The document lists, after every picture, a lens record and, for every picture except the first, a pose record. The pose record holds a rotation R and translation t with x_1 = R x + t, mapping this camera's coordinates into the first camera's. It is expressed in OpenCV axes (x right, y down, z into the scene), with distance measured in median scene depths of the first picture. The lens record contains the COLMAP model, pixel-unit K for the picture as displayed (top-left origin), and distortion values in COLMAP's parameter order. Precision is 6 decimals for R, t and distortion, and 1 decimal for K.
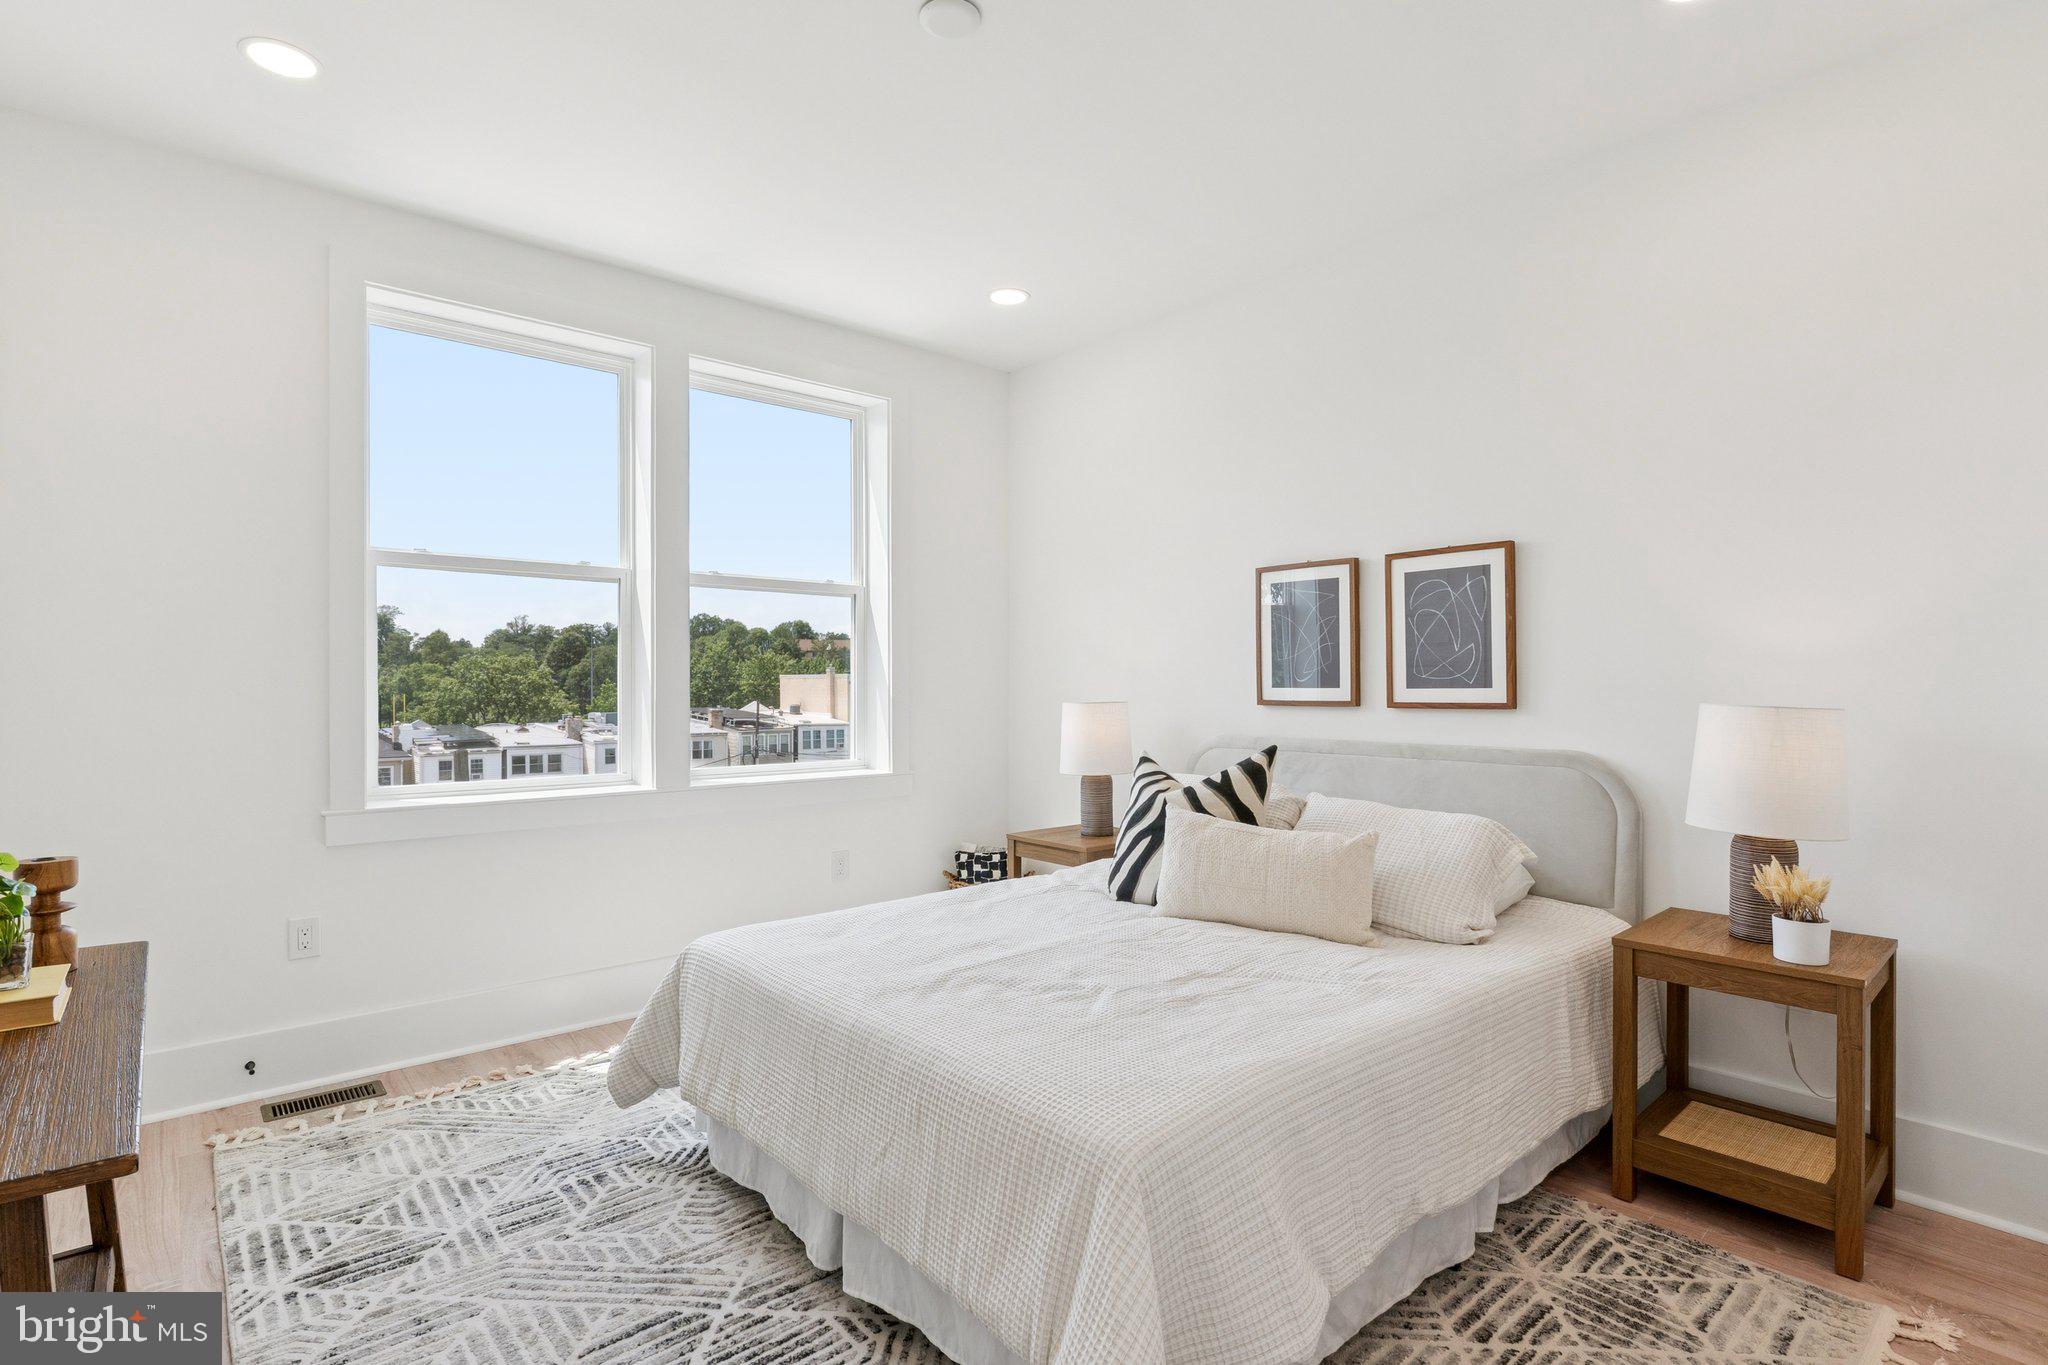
lens RADIAL K [[954.4, 0, 1024.0], [0, 954.4, 682.5], [0, 0, 1]] dist [0.081939, 0.000000]
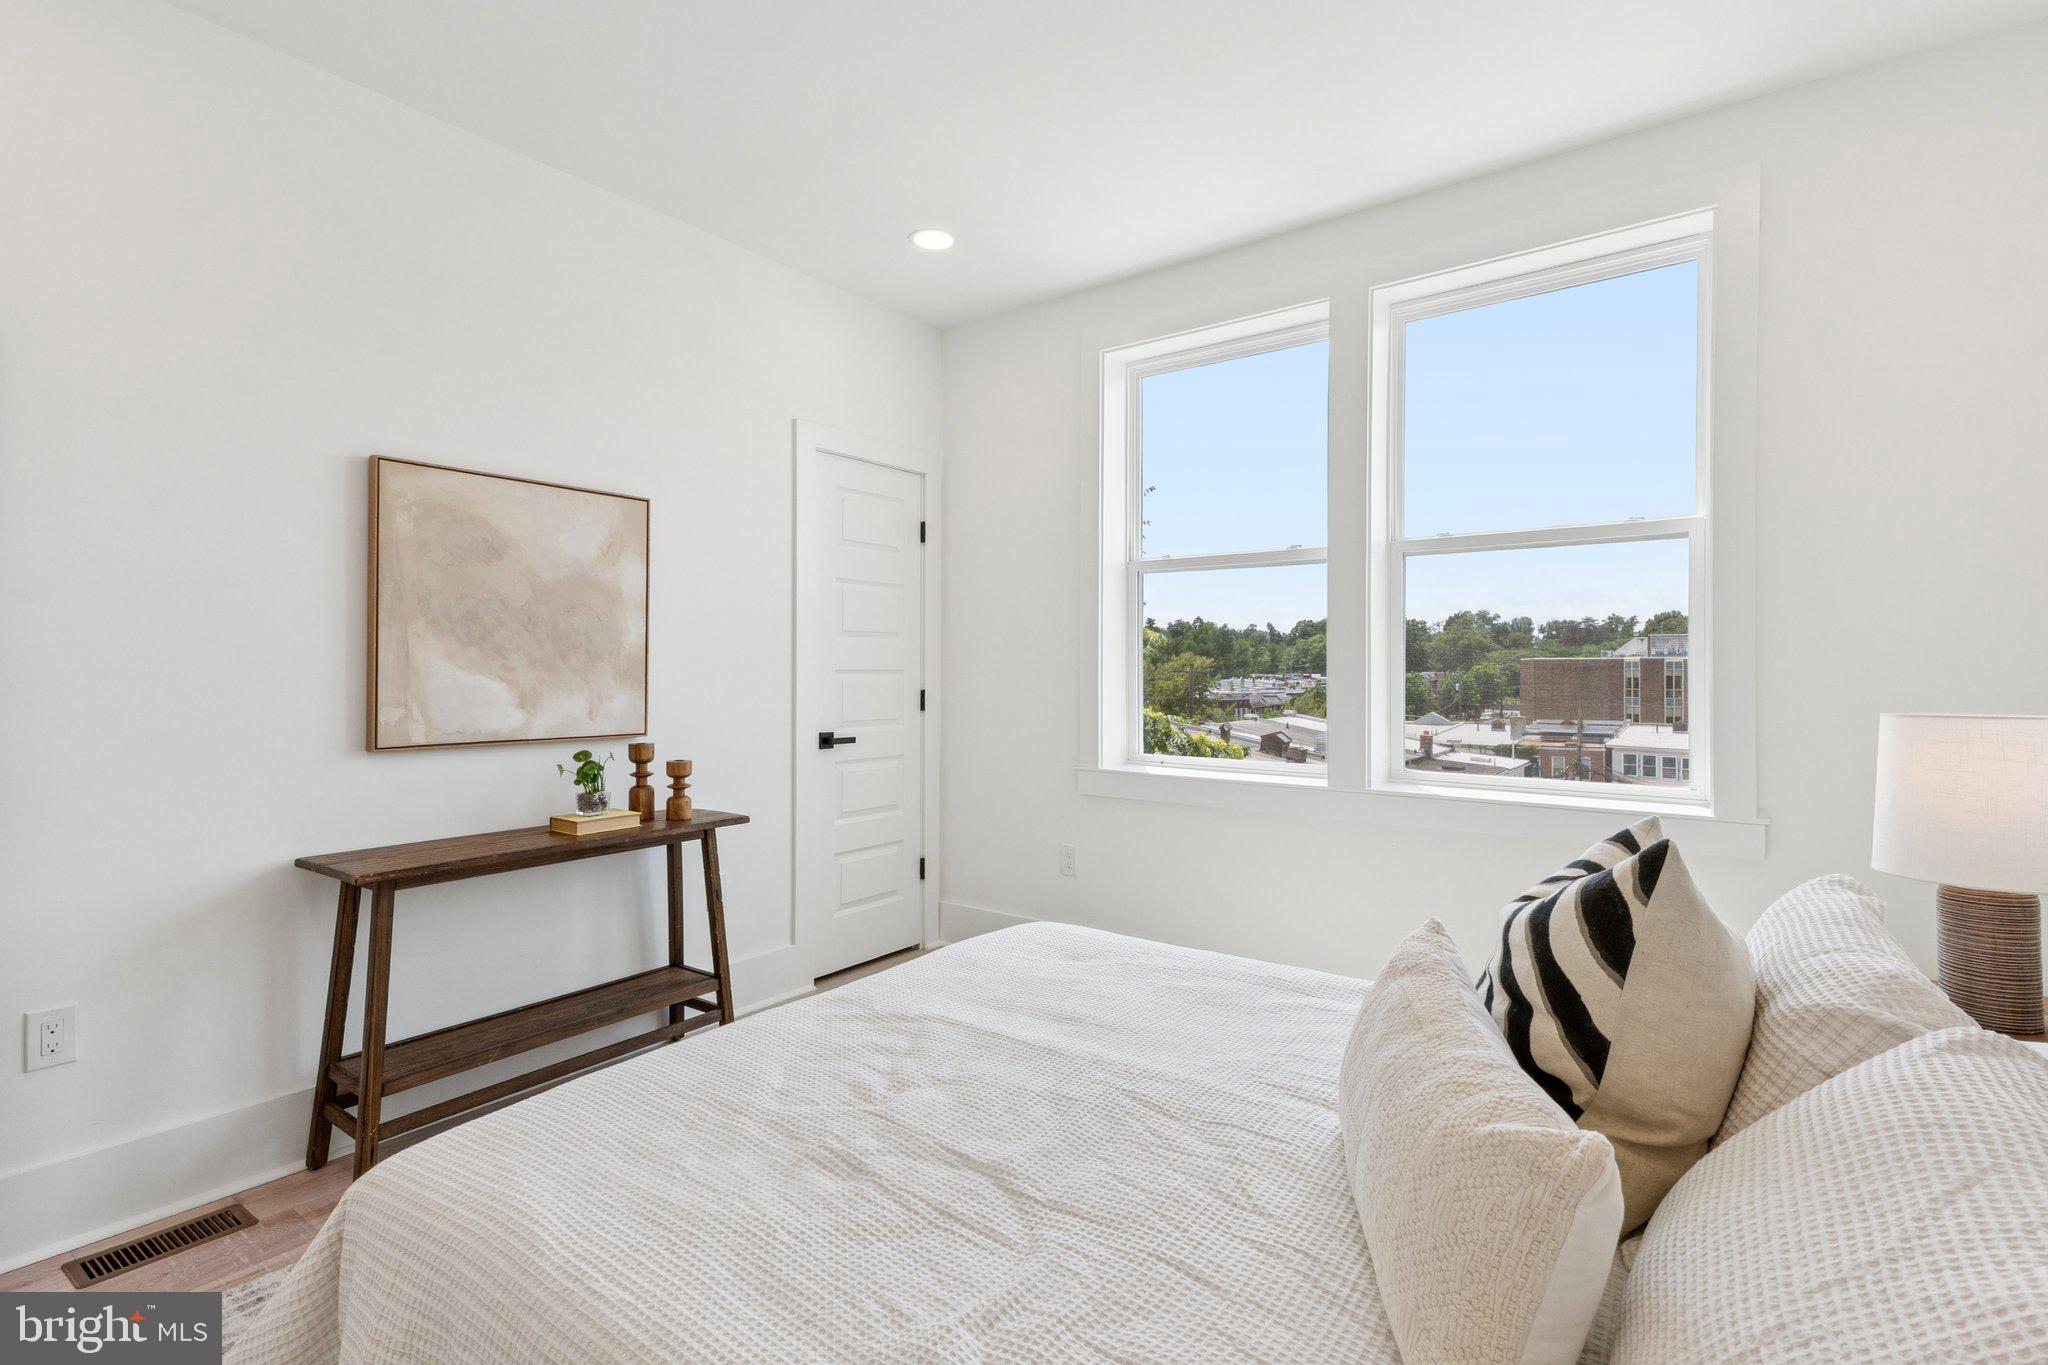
lens RADIAL K [[954.4, 0, 1024.0], [0, 954.4, 682.5], [0, 0, 1]] dist [0.081939, 0.000000]
pose [[0.223950, 0.014859, -0.974487, 0.747740], [0.003841, 0.999863, 0.016129, -0.007768], [0.974593, -0.007355, 0.223862, 0.868178]]
